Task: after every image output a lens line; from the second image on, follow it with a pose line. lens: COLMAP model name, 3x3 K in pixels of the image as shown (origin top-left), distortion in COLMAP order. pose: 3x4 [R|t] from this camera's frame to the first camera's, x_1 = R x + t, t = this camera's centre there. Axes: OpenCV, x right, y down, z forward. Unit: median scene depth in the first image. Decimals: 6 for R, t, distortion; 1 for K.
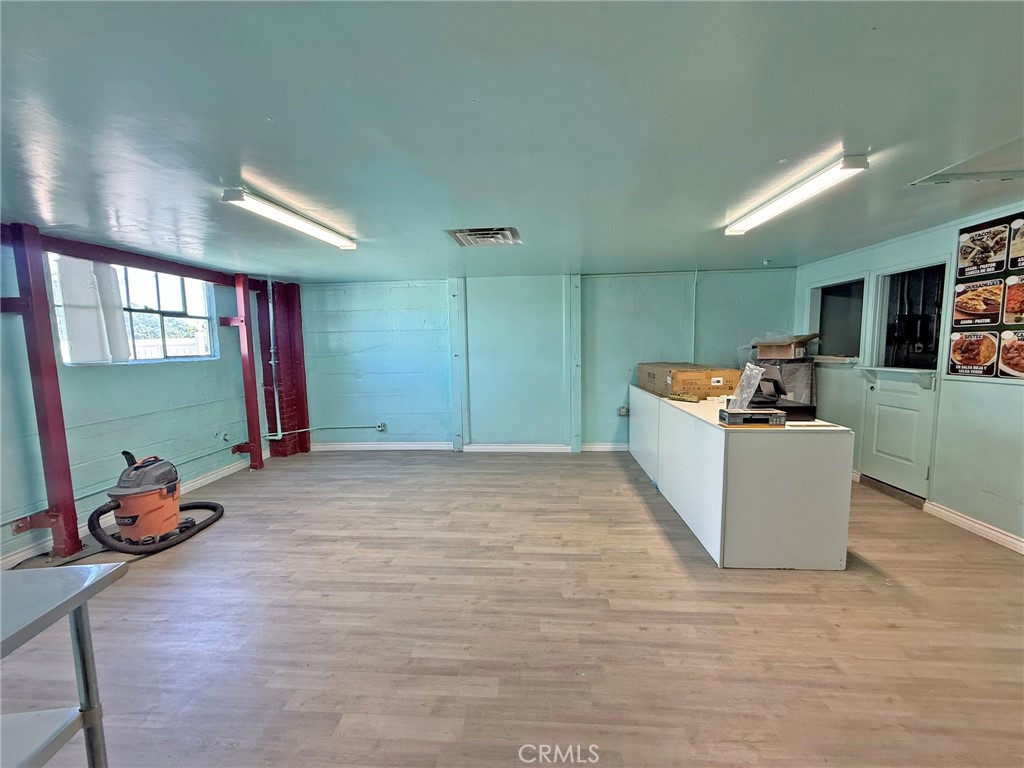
lens RADIAL K [[409.9, 0, 509.8], [0, 409.9, 382.8], [0, 0, 1]] dist [0.000807, 0.000197]
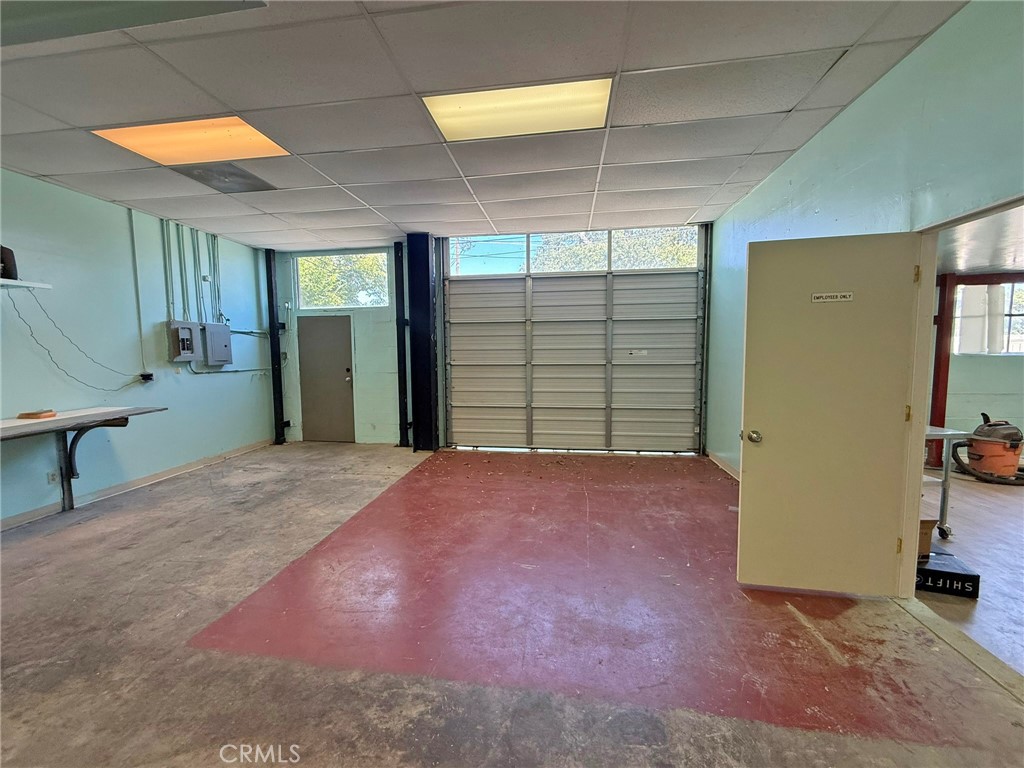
lens RADIAL K [[409.9, 0, 510.3], [0, 409.9, 381.6], [0, 0, 1]] dist [0.000807, 0.000197]
pose [[-0.067302, 0.096930, -0.993013, 0.685722], [-0.090028, 0.990620, 0.102798, 0.058830], [0.993663, 0.096318, -0.057944, -0.670392]]
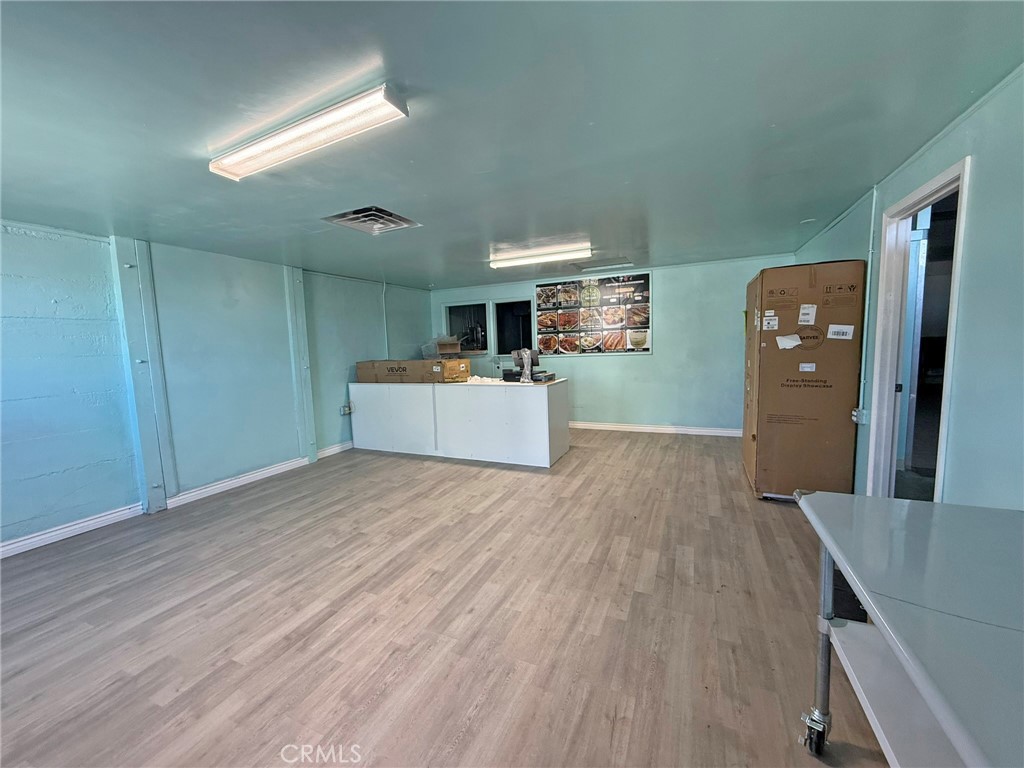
lens RADIAL K [[409.9, 0, 510.1], [0, 409.9, 383.5], [0, 0, 1]] dist [0.000807, 0.000197]
pose [[0.345183, -0.085465, 0.934636, -0.805474], [0.117828, 0.991912, 0.047185, 0.005484], [-0.931110, 0.093839, 0.352461, 0.384906]]
